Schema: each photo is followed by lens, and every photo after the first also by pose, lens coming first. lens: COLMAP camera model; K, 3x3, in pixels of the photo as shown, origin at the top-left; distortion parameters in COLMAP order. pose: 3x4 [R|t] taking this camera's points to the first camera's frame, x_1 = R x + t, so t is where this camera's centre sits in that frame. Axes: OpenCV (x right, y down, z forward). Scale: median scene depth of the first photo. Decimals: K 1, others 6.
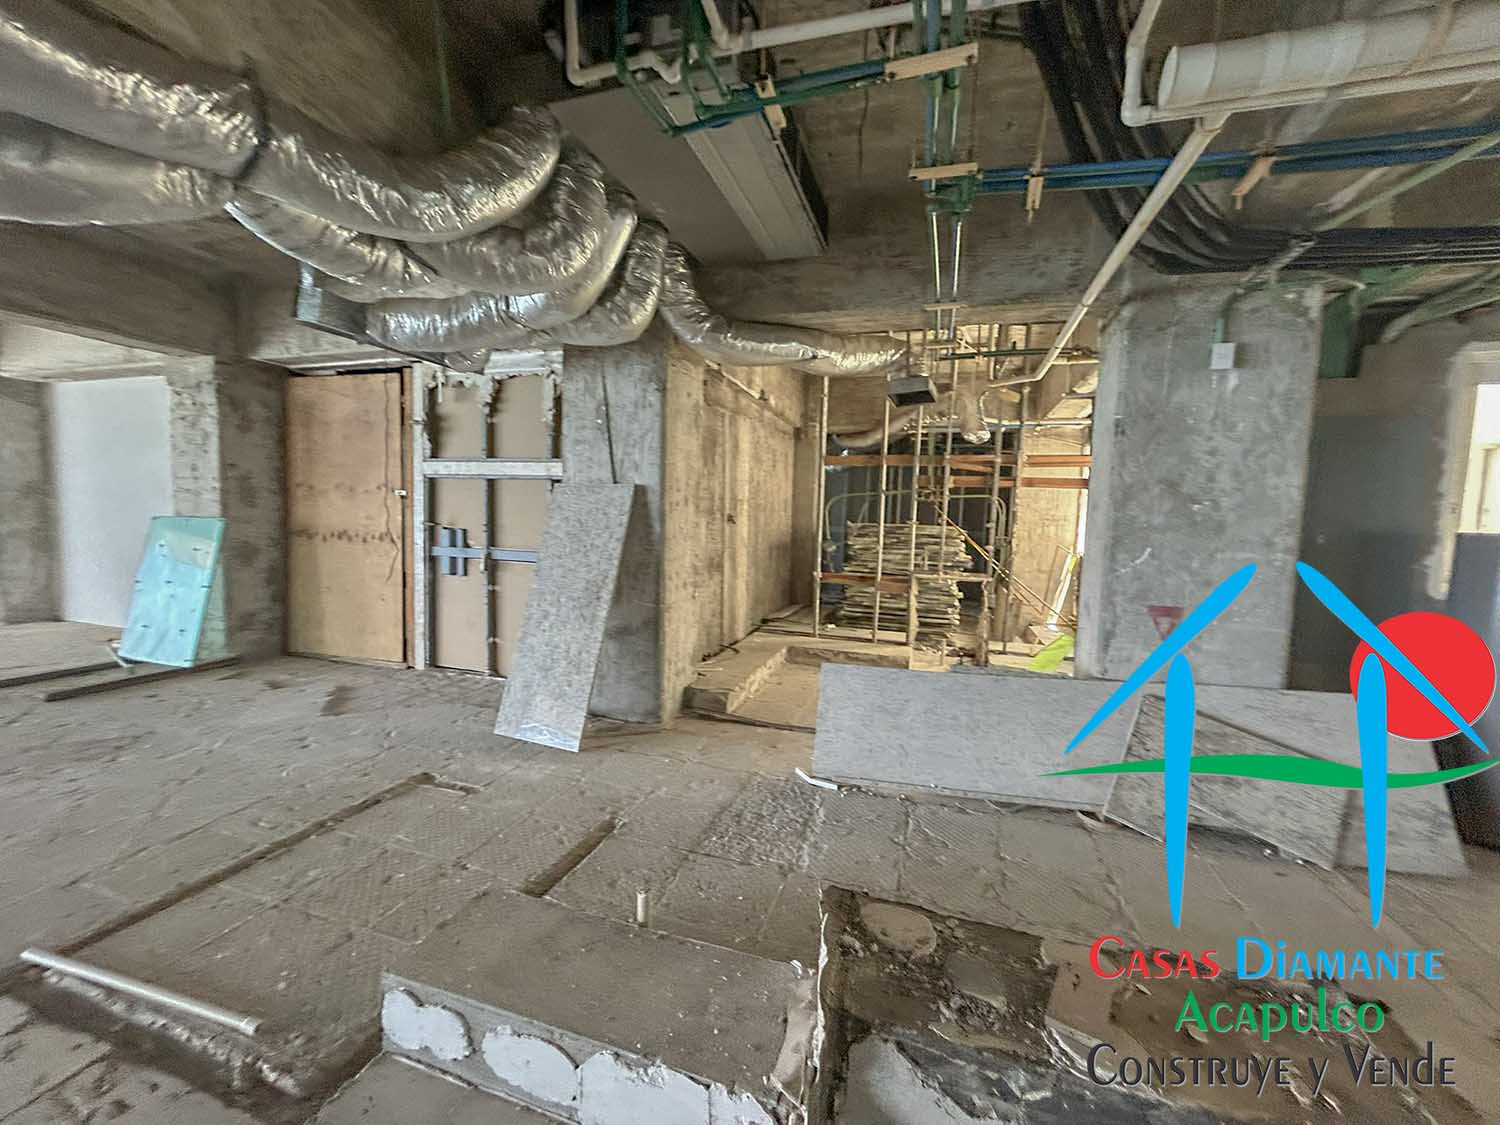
lens RADIAL K [[601.5, 0, 749.1], [0, 601.5, 559.1], [0, 0, 1]] dist [0.000035, 0.000851]
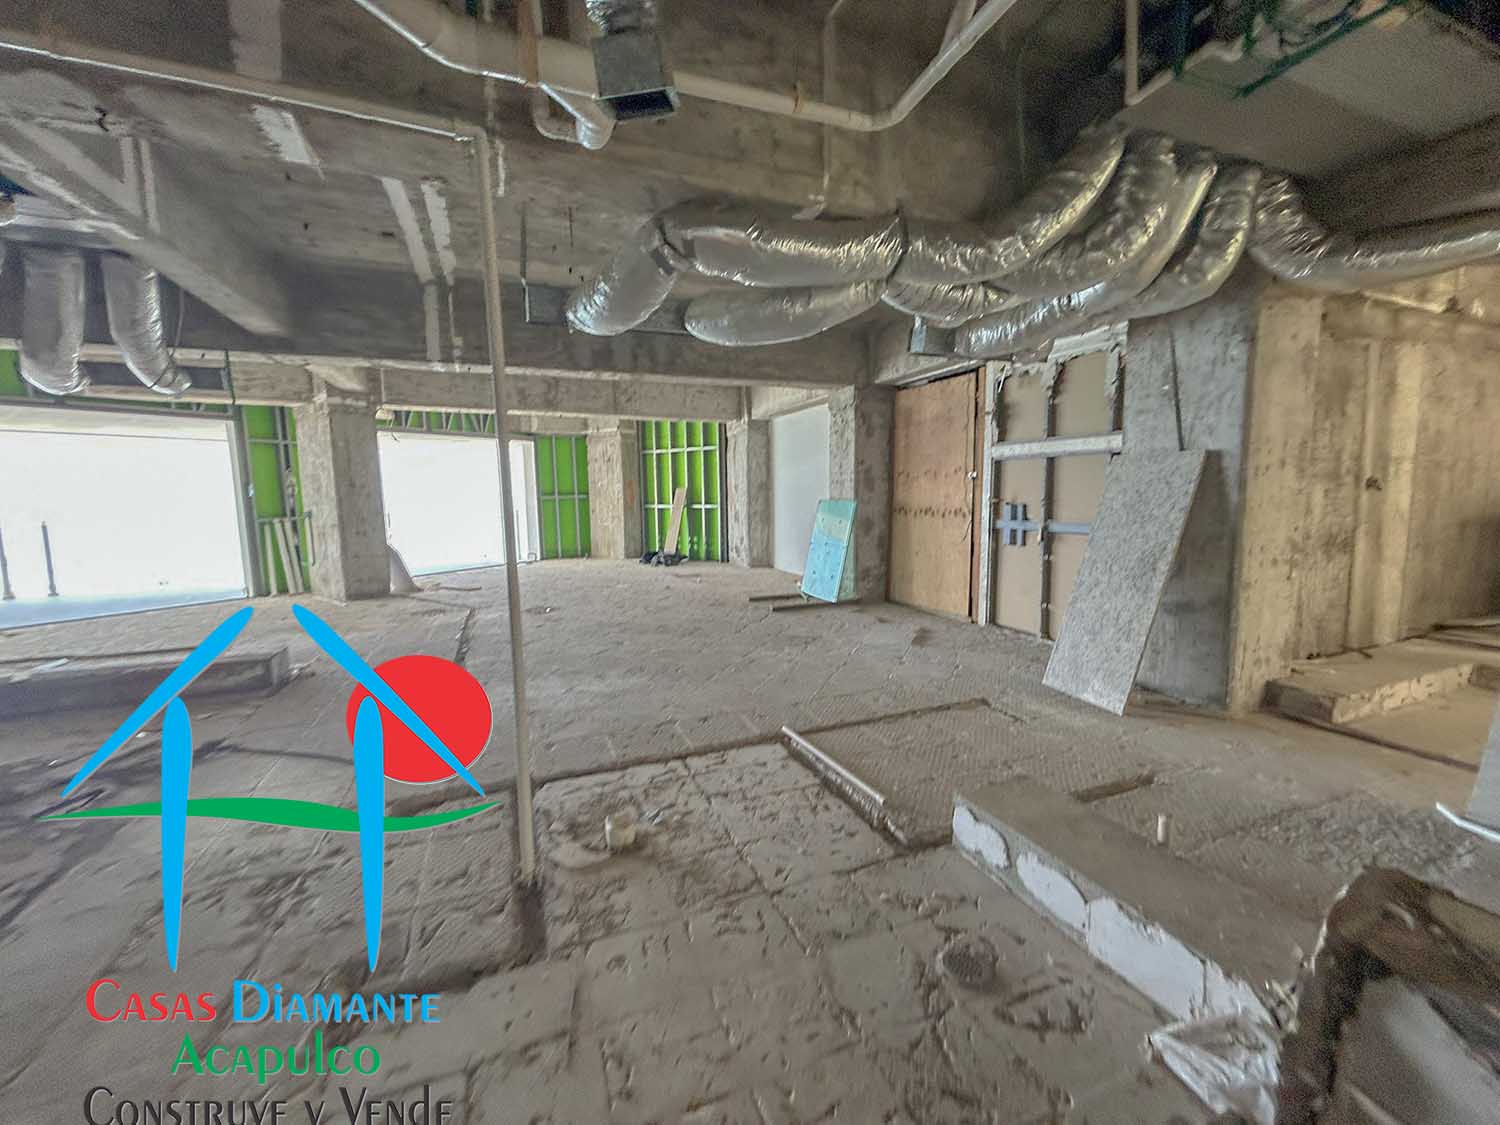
lens RADIAL K [[604.0, 0, 749.2], [0, 604.0, 559.8], [0, 0, 1]] dist [-0.002212, 0.000294]
pose [[0.644046, 0.048596, -0.763441, 0.074129], [-0.023483, 0.998766, 0.043765, 0.021272], [0.764626, -0.010259, 0.644393, -0.143322]]
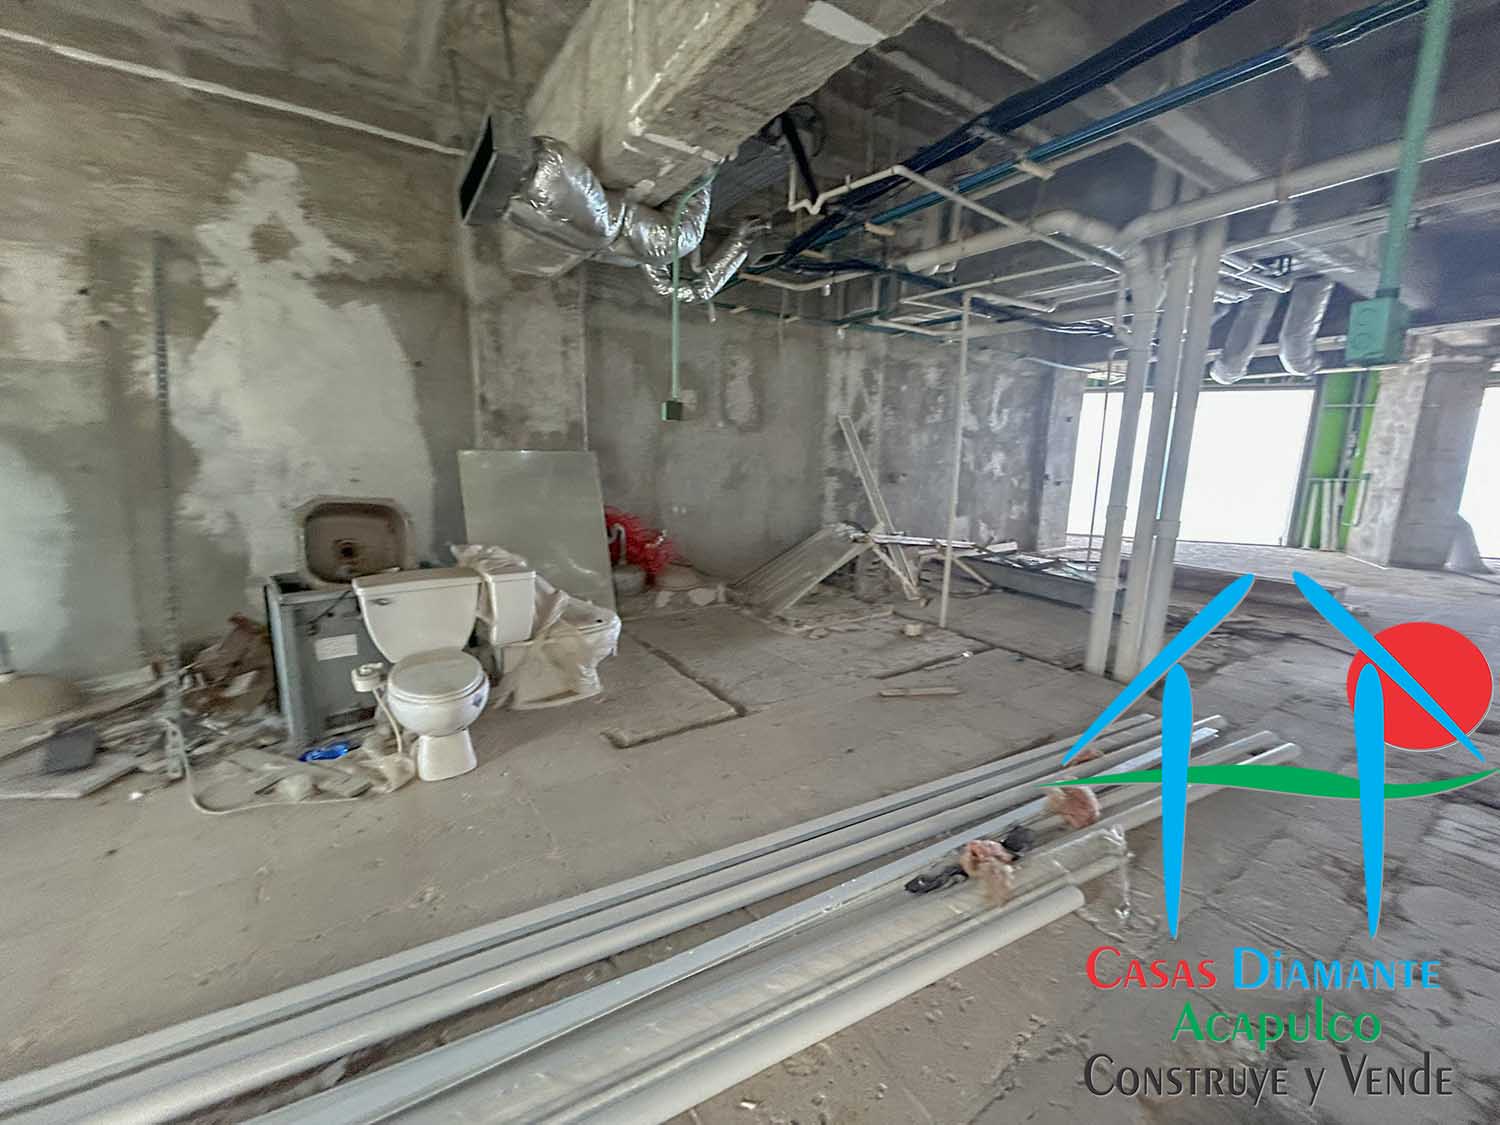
lens RADIAL K [[604.0, 0, 749.2], [0, 604.0, 559.8], [0, 0, 1]] dist [-0.002212, 0.000294]
pose [[-0.619802, 0.102222, -0.778072, 0.544963], [-0.094240, 0.974610, 0.203113, 0.052084], [0.779079, 0.199215, -0.594432, -0.343275]]
